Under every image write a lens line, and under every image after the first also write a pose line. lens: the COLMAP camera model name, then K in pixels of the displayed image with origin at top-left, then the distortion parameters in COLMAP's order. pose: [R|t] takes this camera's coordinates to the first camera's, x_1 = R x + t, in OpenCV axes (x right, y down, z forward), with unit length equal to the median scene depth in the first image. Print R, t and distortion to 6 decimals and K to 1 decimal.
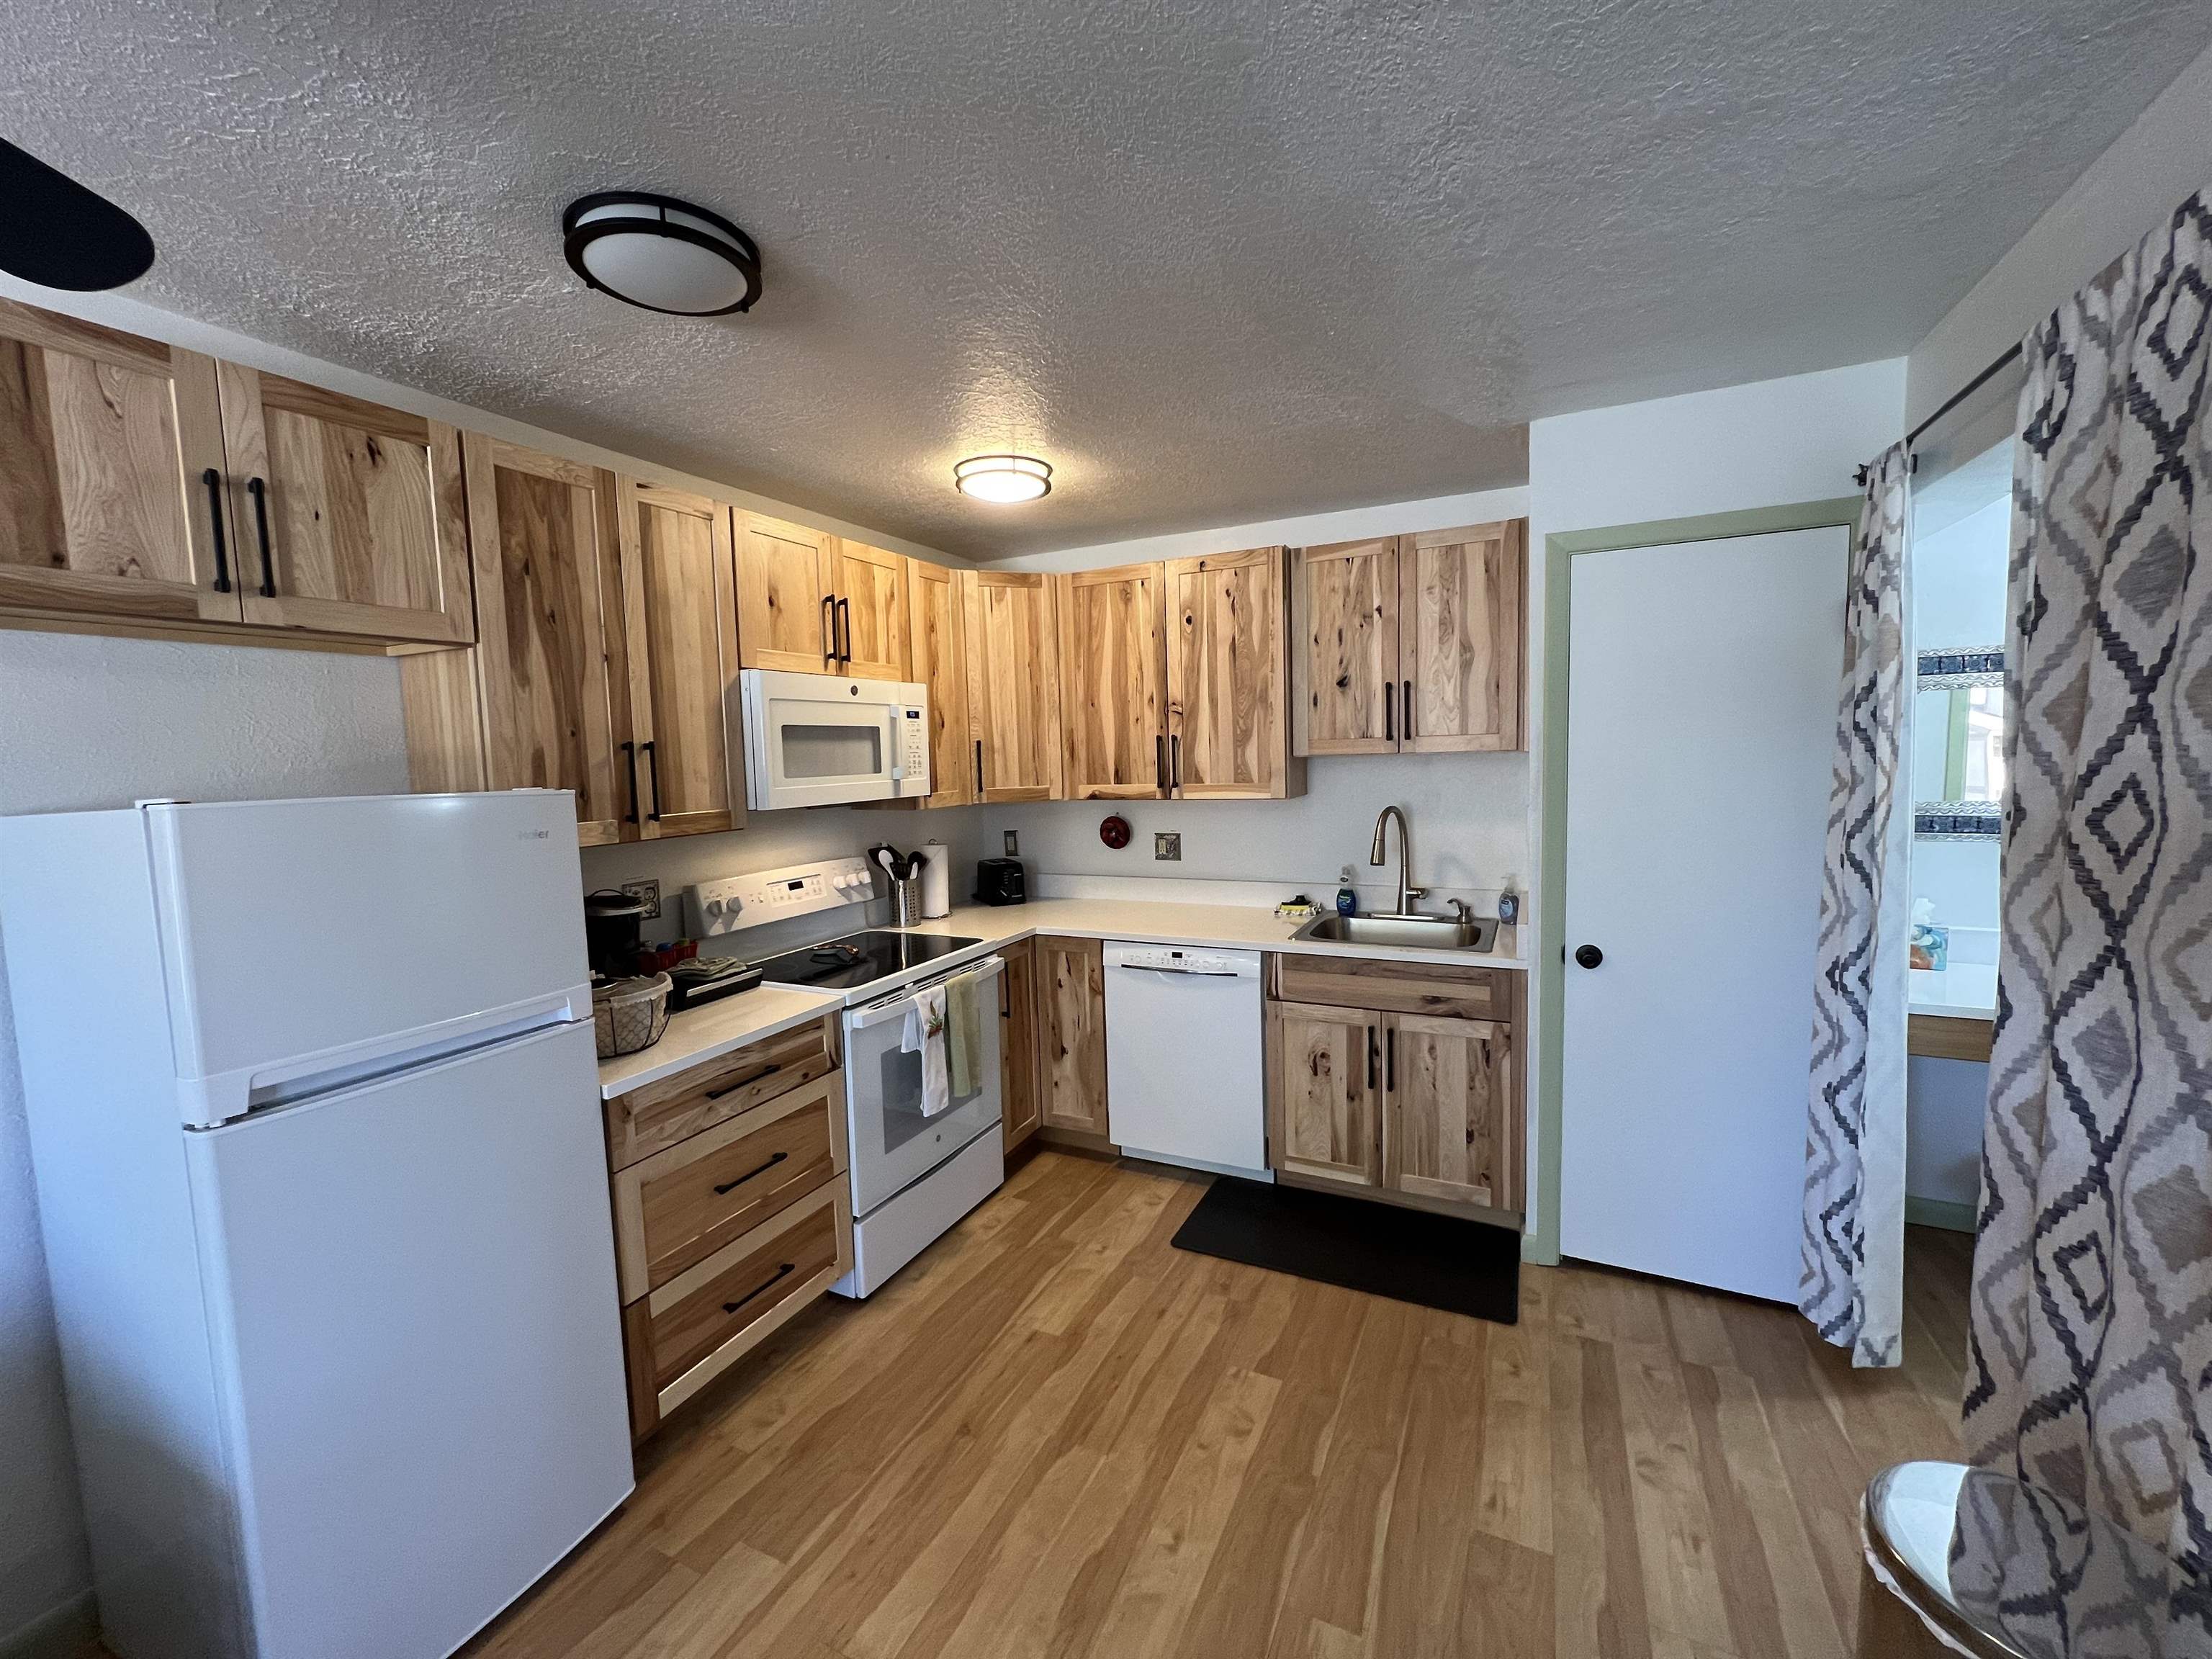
lens RADIAL K [[882.0, 0, 1103.2], [0, 882.0, 823.7], [0, 0, 1]] dist [-0.000976, -0.000032]
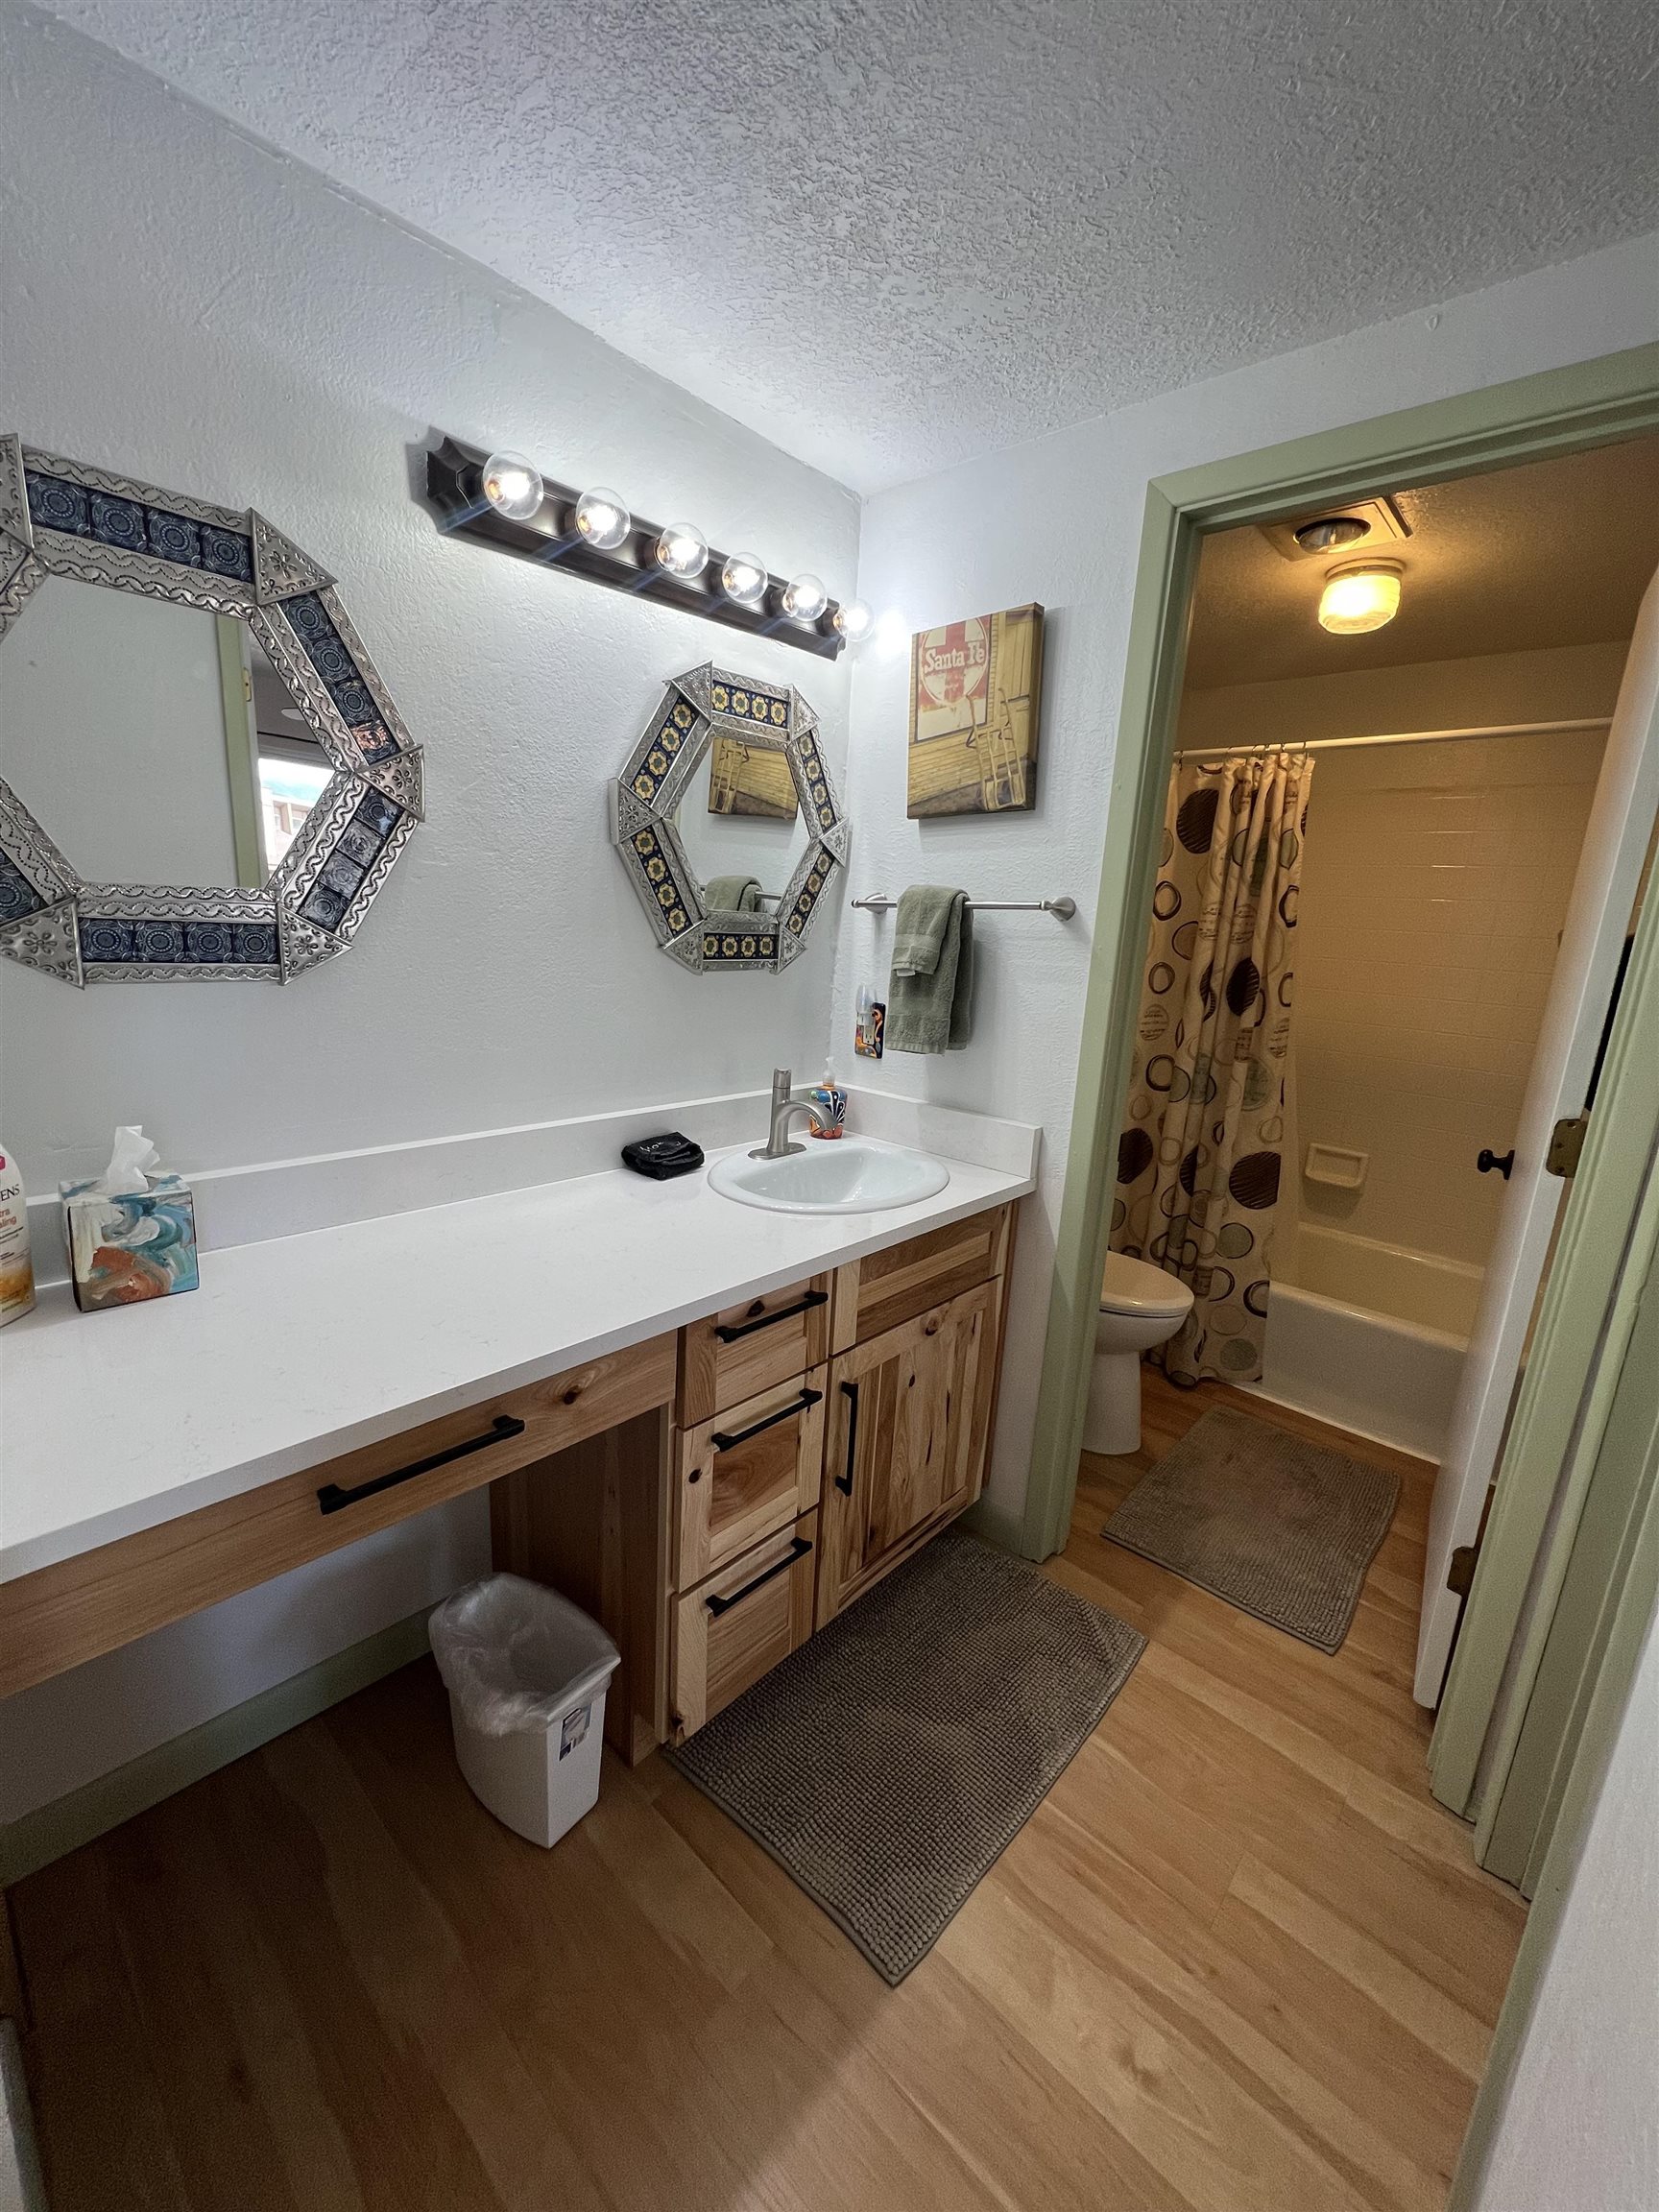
lens RADIAL K [[882.0, 0, 832.7], [0, 882.0, 1103.2], [0, 0, 1]] dist [-0.000976, -0.000032]
pose [[0.274635, -0.164031, 0.947454, 0.698900], [0.011697, 0.985839, 0.167286, 0.011136], [-0.961478, -0.034860, 0.272664, 0.634835]]
